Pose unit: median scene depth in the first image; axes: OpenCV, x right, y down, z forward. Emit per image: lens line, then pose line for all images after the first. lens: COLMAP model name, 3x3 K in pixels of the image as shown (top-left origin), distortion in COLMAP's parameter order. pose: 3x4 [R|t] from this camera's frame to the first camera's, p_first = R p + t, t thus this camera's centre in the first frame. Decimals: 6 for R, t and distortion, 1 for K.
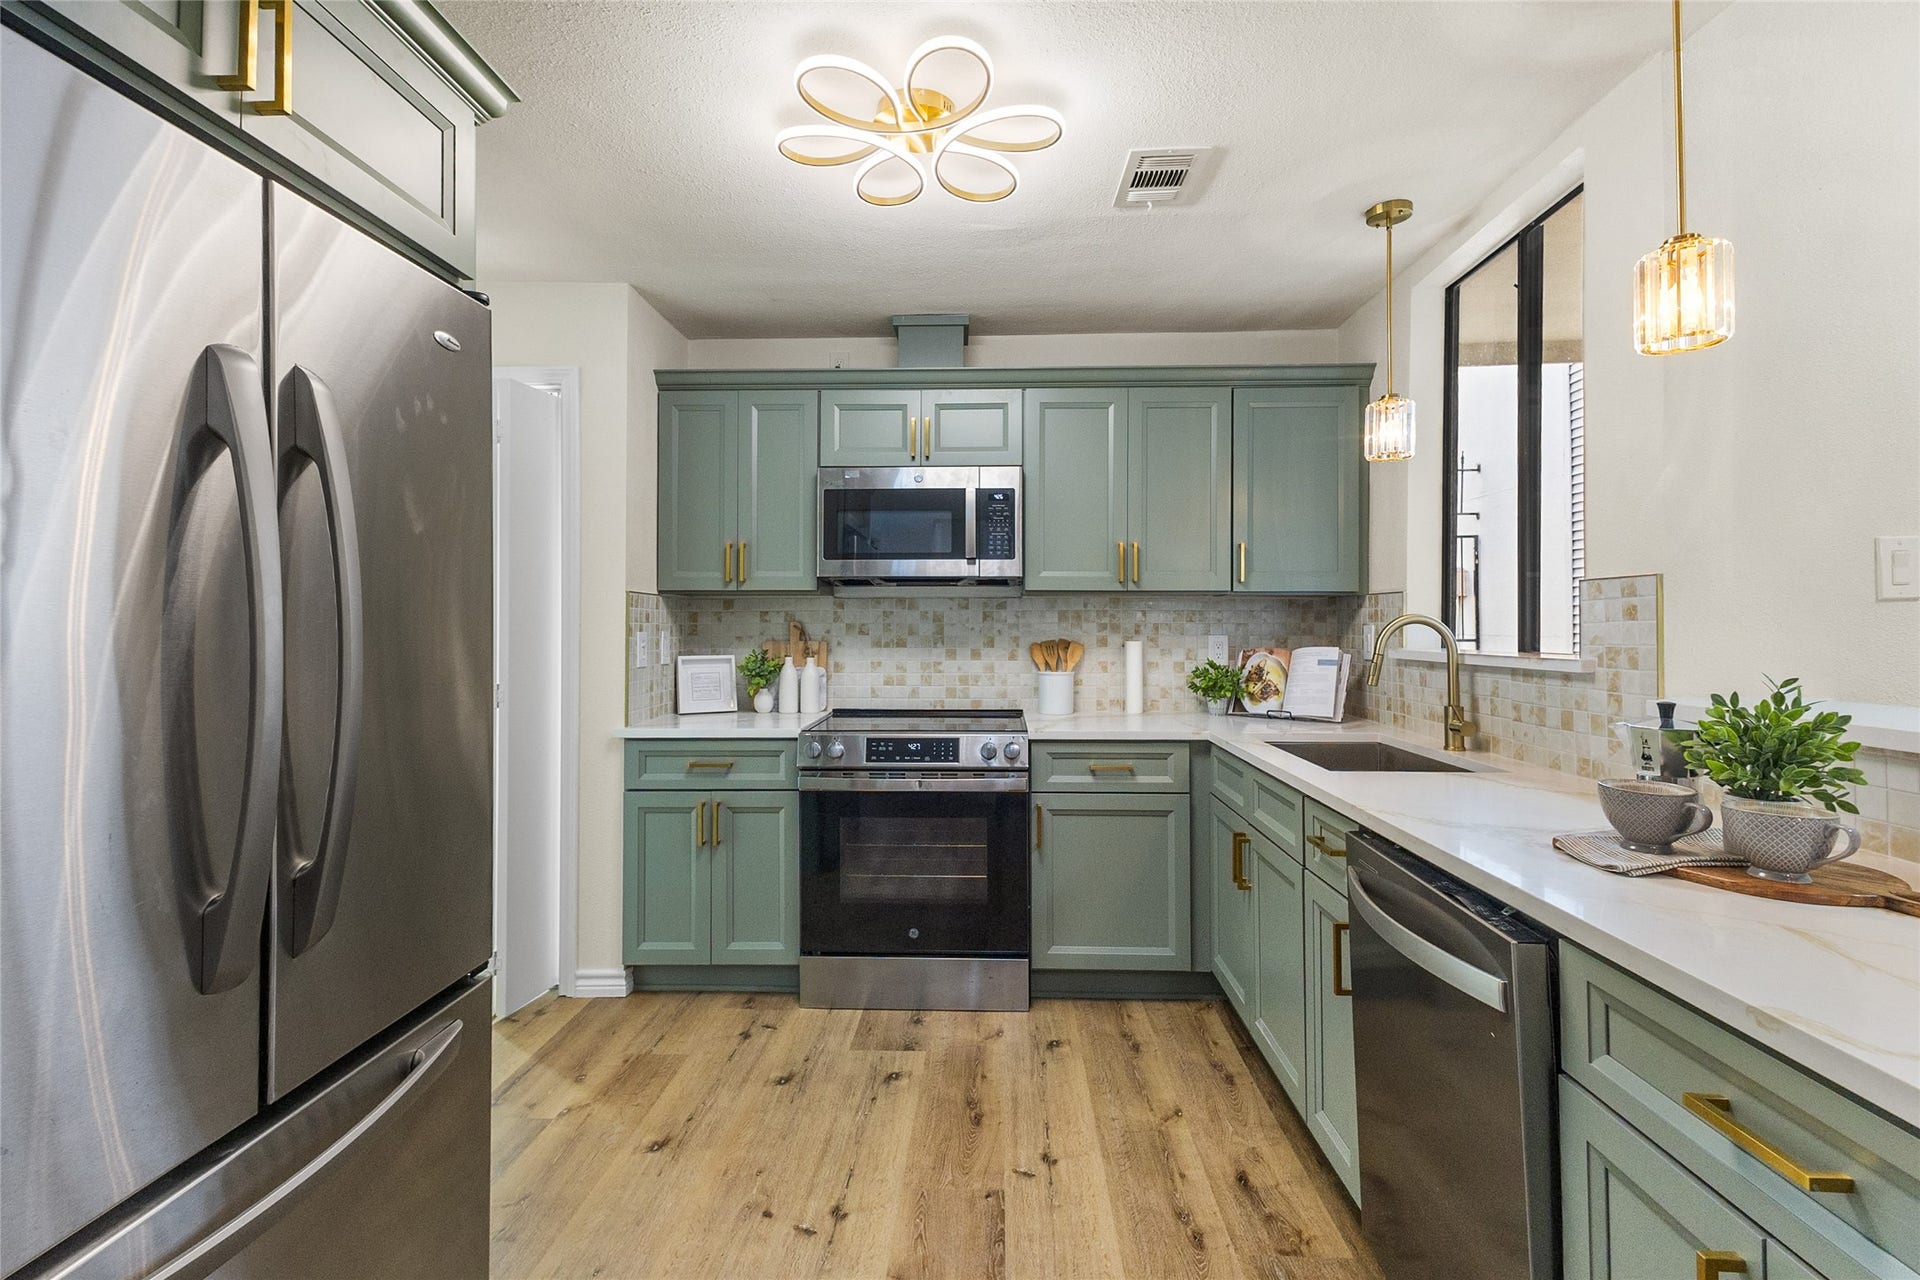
lens RADIAL K [[899.1, 0, 963.8], [0, 899.1, 609.8], [0, 0, 1]] dist [-0.001013, -0.000251]
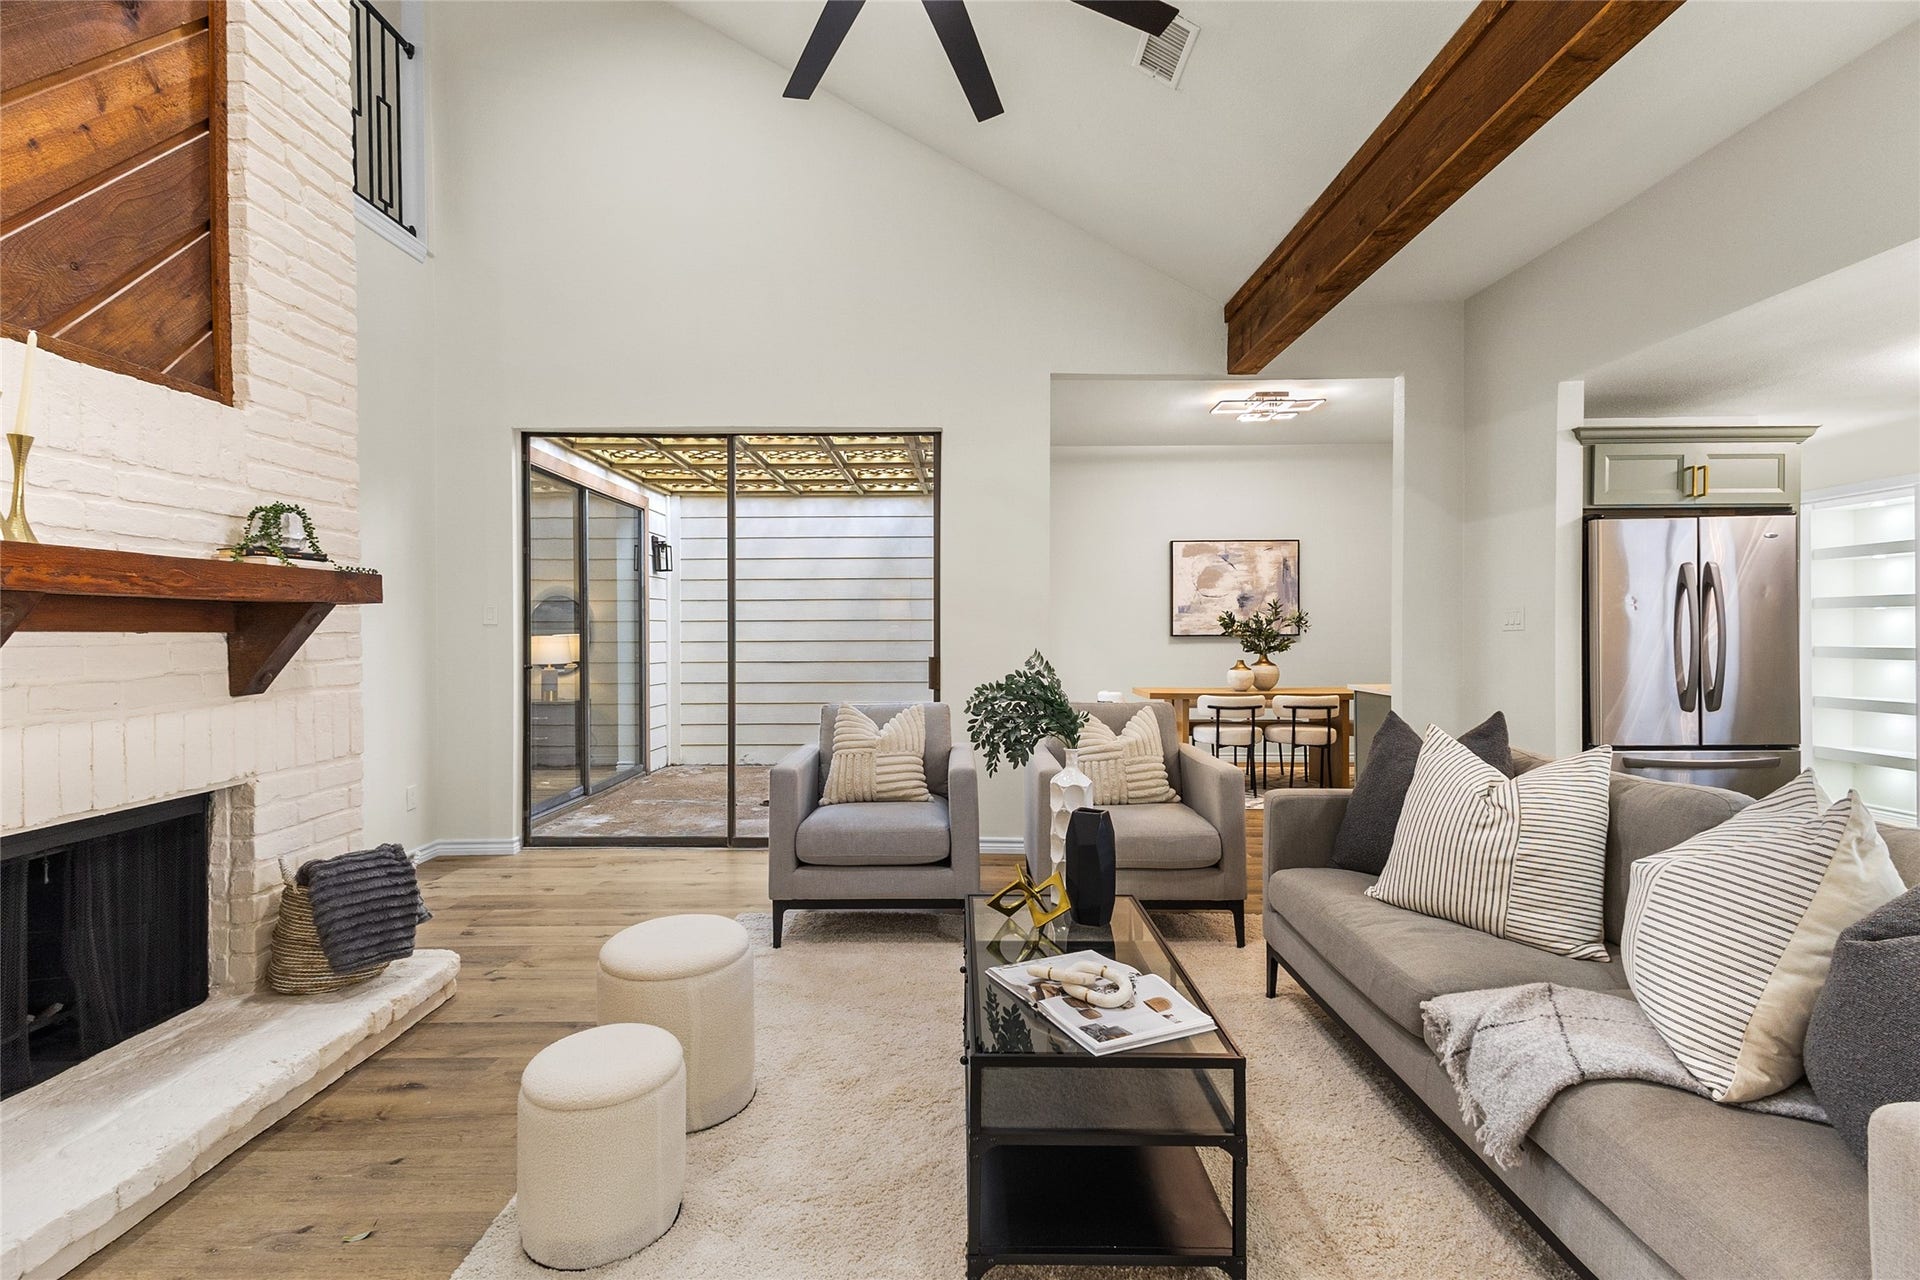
lens RADIAL K [[873.3, 0, 962.0], [0, 873.3, 630.7], [0, 0, 1]] dist [0.022084, -0.000143]
pose [[0.034920, -0.001356, -0.999389, 0.914304], [0.021275, 0.999773, -0.000613, -0.015566], [0.999164, -0.021241, 0.034941, -0.729687]]
